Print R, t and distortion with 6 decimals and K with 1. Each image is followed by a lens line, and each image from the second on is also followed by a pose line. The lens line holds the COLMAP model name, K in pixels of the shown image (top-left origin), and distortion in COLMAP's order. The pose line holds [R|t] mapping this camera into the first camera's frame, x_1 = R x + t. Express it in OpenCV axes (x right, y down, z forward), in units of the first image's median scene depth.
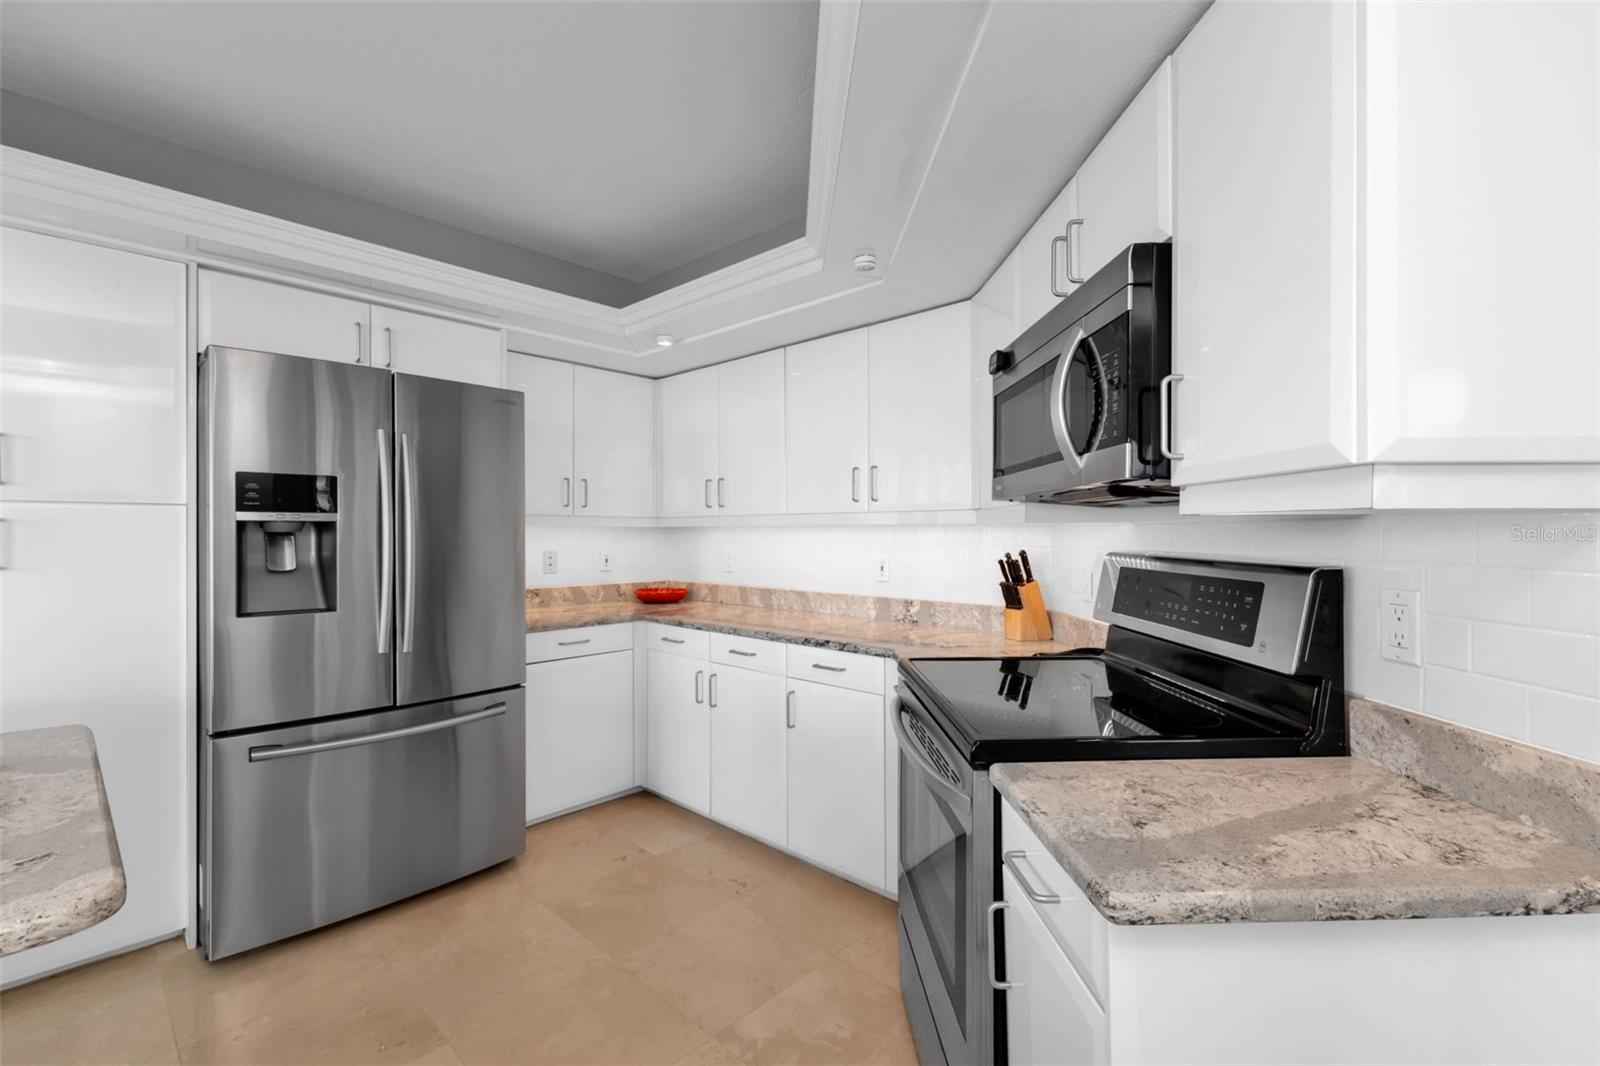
lens RADIAL K [[706.5, 0, 806.9], [0, 706.5, 537.1], [0, 0, 1]] dist [0.000631, 0.000040]
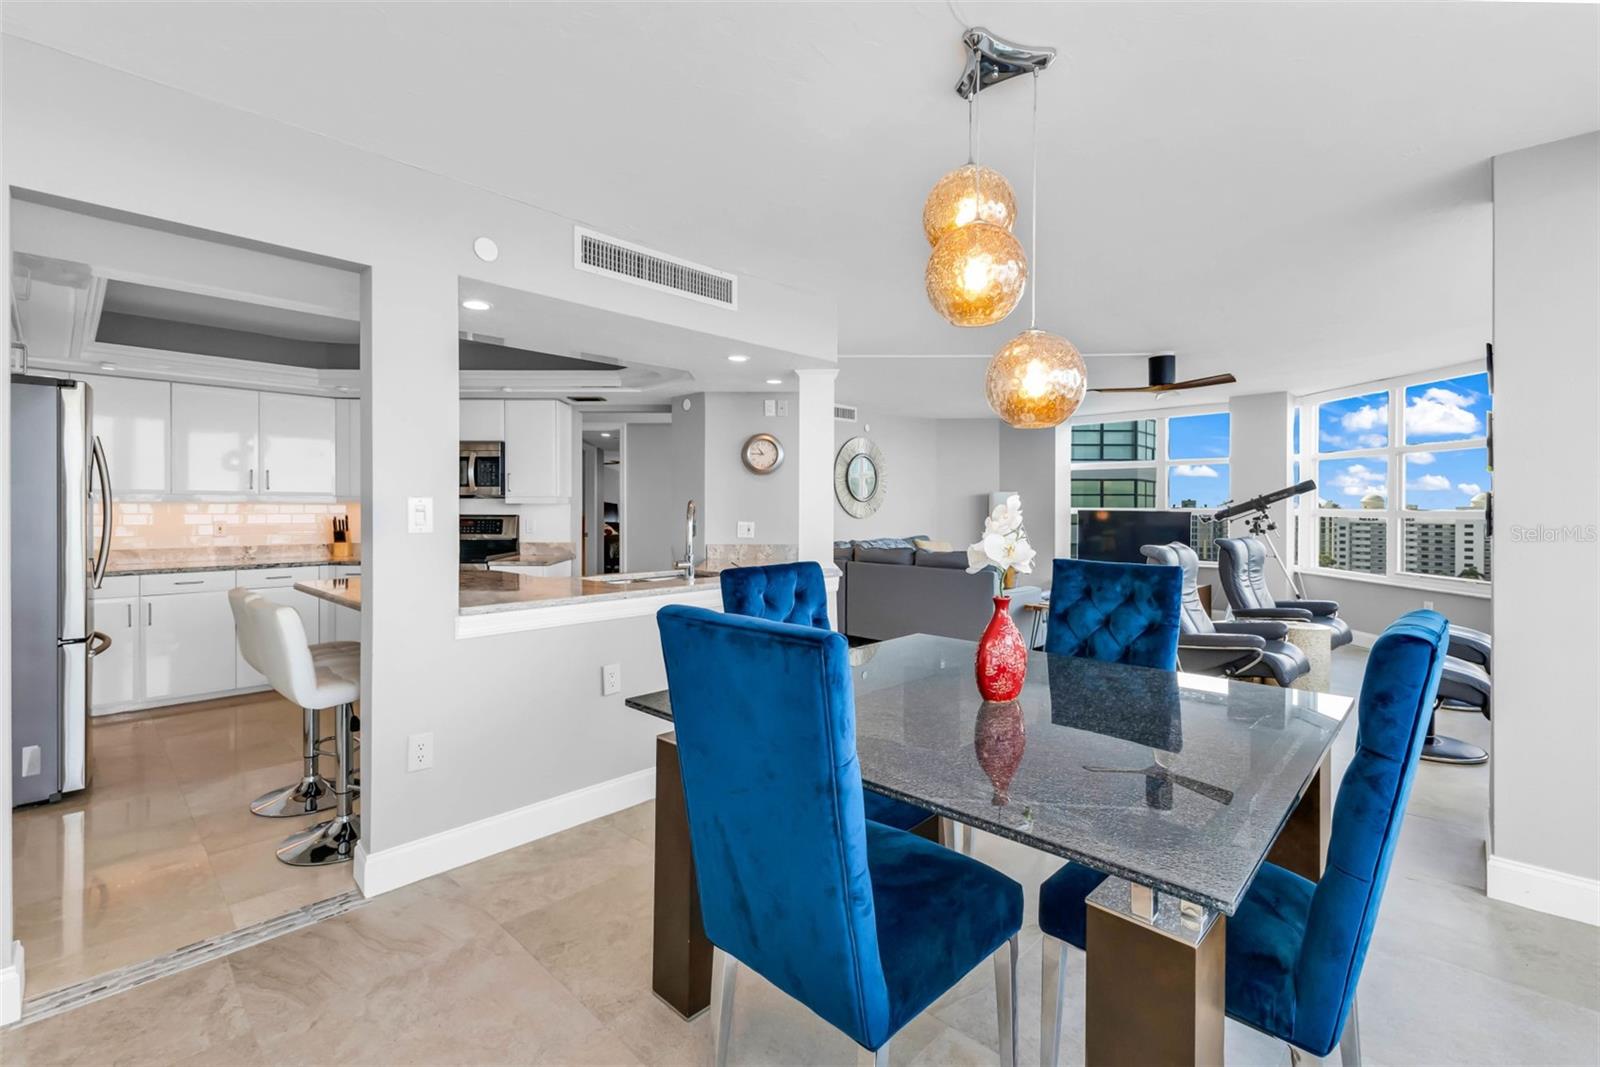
lens RADIAL K [[709.8, 0, 797.4], [0, 709.8, 510.3], [0, 0, 1]] dist [0.003450, 0.000160]
pose [[0.002519, -0.006838, 0.999973, -1.641192], [0.002808, 0.999973, 0.006831, -0.006594], [-0.999993, 0.002791, 0.002538, -0.357507]]
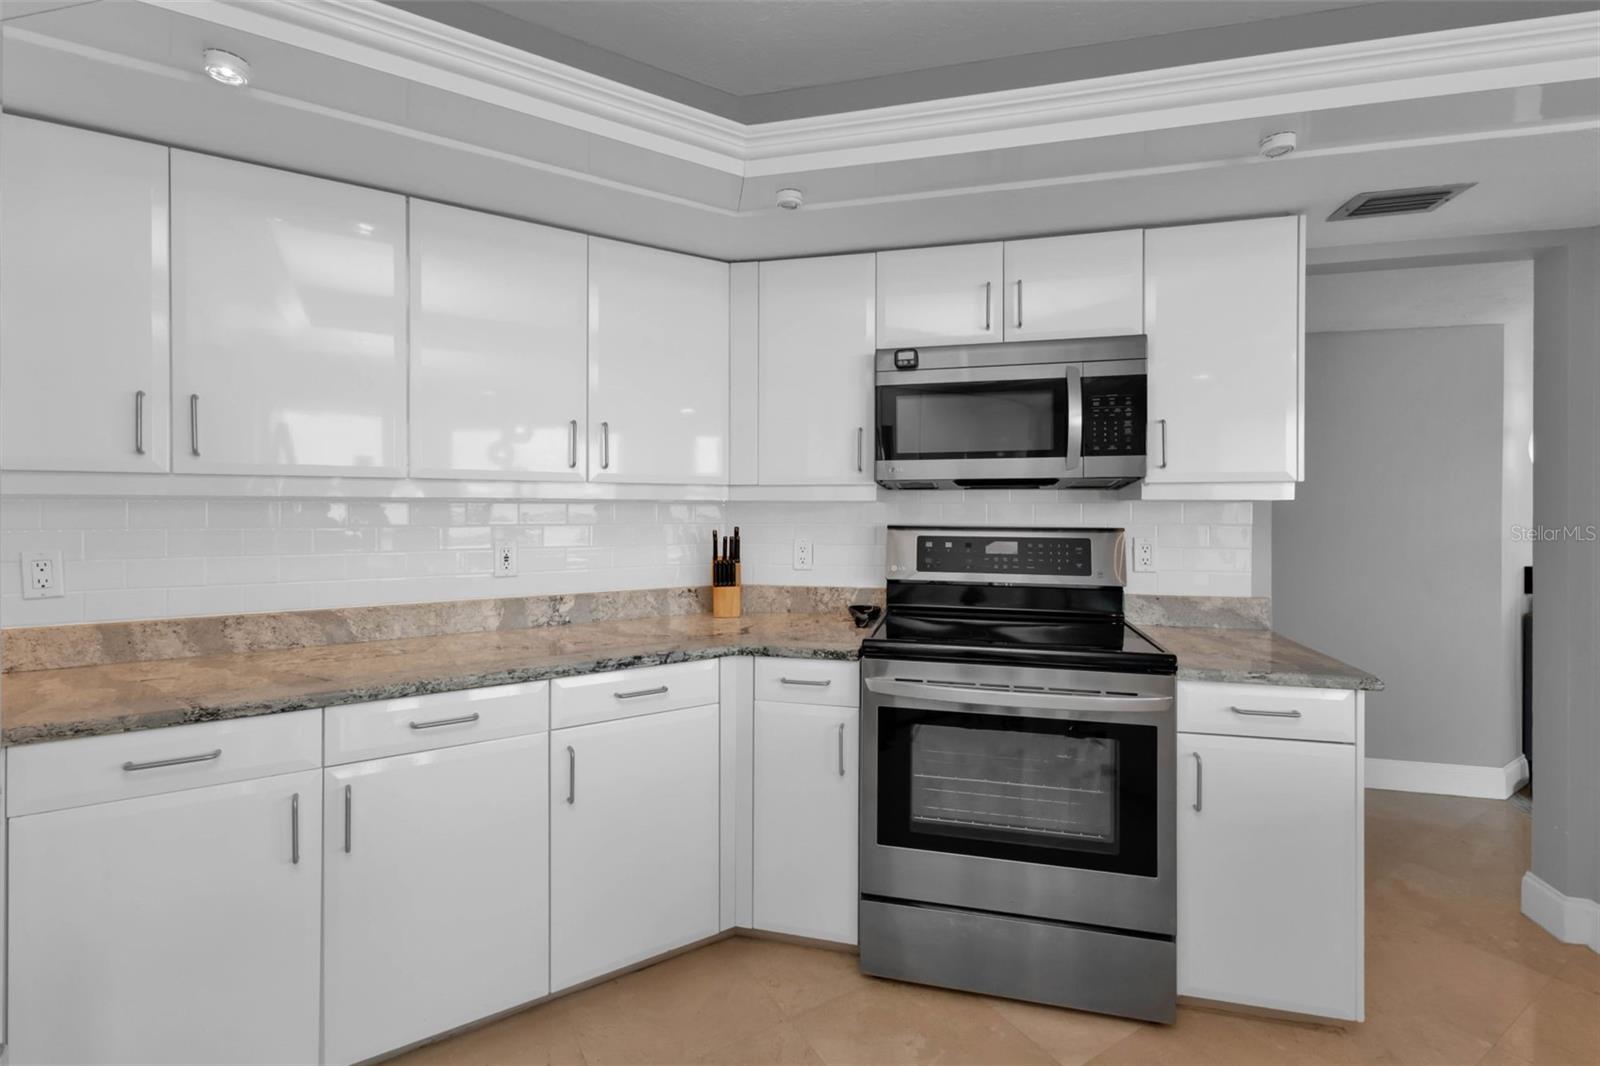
lens RADIAL K [[709.8, 0, 797.4], [0, 709.8, 509.8], [0, 0, 1]] dist [0.003450, 0.000160]
pose [[0.254099, -0.003207, 0.967173, -0.559868], [0.004724, 0.999987, 0.002075, -0.006204], [-0.967167, 0.004042, 0.254111, 0.565182]]
